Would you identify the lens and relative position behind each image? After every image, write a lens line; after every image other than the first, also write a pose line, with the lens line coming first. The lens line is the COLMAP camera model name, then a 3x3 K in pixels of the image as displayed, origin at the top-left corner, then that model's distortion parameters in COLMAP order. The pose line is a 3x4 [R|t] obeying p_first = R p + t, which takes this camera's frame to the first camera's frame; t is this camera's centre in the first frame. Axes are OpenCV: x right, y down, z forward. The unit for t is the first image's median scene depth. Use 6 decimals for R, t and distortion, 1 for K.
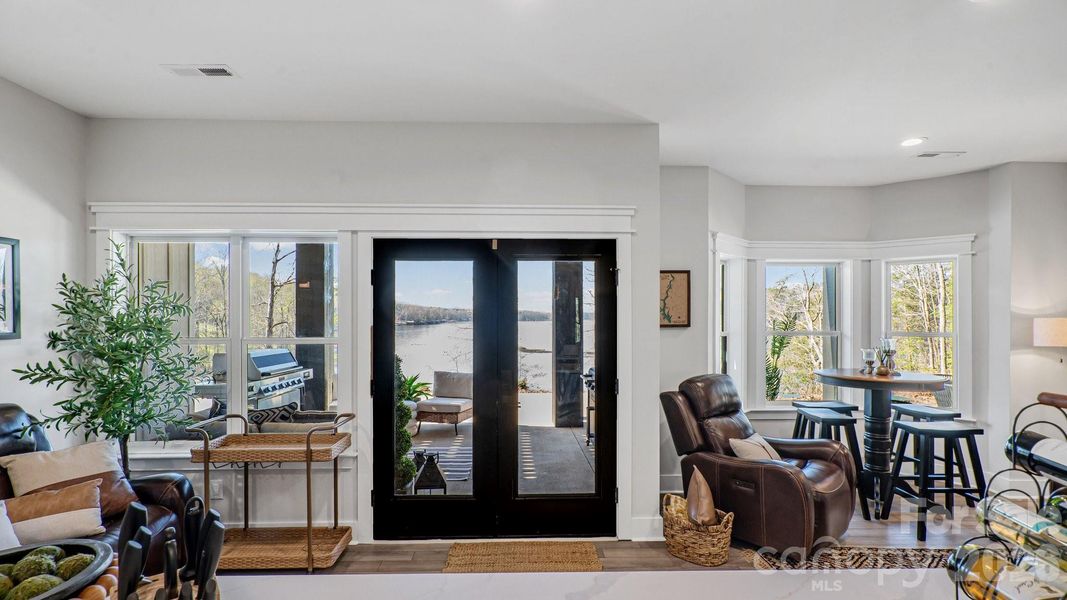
lens RADIAL K [[492.3, 0, 532.8], [0, 492.3, 321.7], [0, 0, 1]] dist [-0.000907, 0.000004]
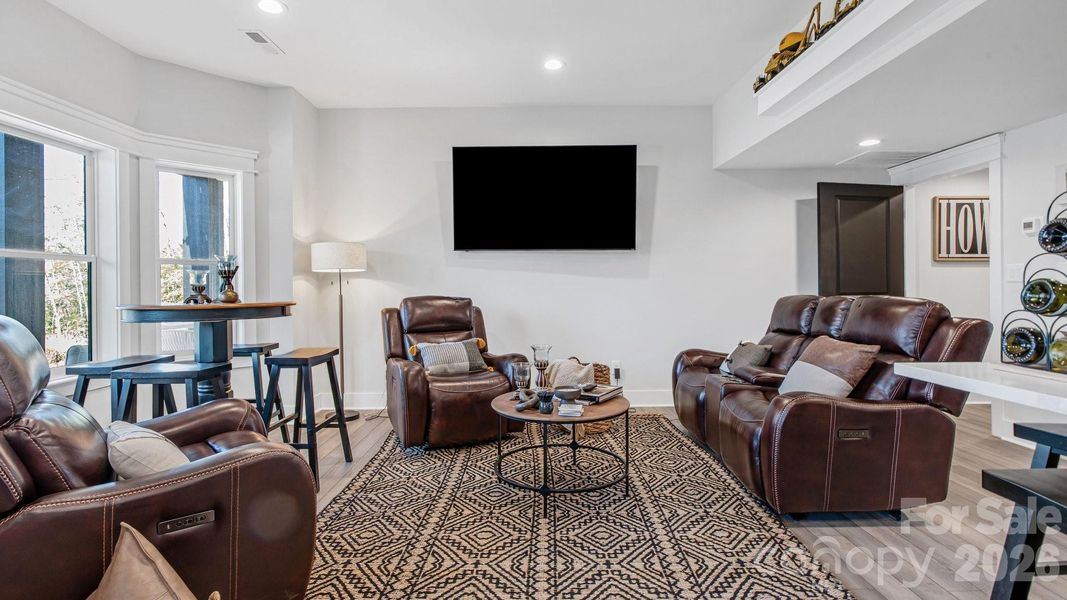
lens RADIAL K [[499.7, 0, 531.8], [0, 499.7, 289.1], [0, 0, 1]] dist [-0.000080, 0.000026]
pose [[0.043440, -0.011054, 0.998995, -0.024514], [0.011697, 0.999876, 0.010556, 0.084610], [-0.998988, 0.011226, 0.043564, 0.500962]]
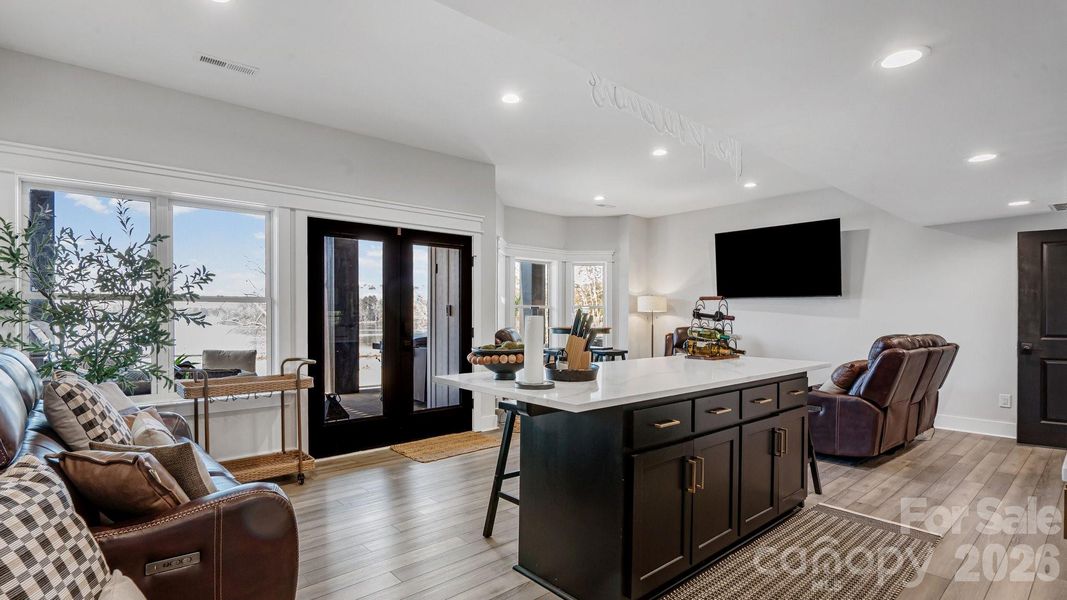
lens RADIAL K [[492.3, 0, 532.8], [0, 492.3, 321.7], [0, 0, 1]] dist [-0.000907, 0.000004]
pose [[0.779762, -0.010612, 0.625986, -0.528575], [0.003596, 0.999916, 0.012471, 0.065106], [-0.626065, -0.007473, 0.779735, -0.255990]]
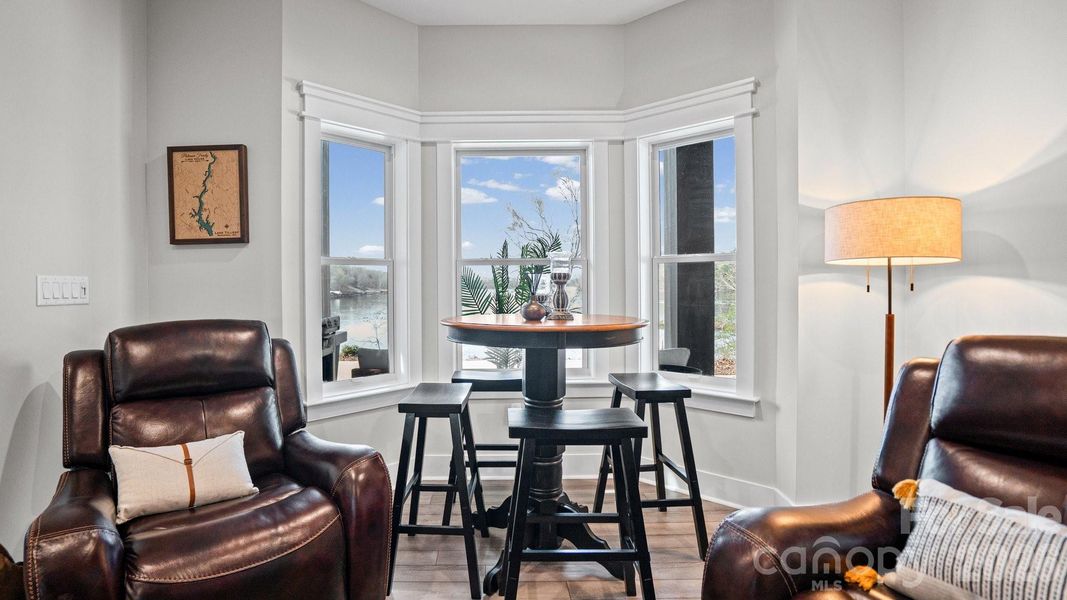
lens RADIAL K [[553.8, 0, 492.9], [0, 553.8, 296.3], [0, 0, 1]] dist [-0.032618, 0.000000]
pose [[0.999568, -0.010945, -0.027291, 0.680192], [0.011027, 0.999935, 0.002858, 0.081597], [0.027258, -0.003158, 0.999623, 0.390748]]
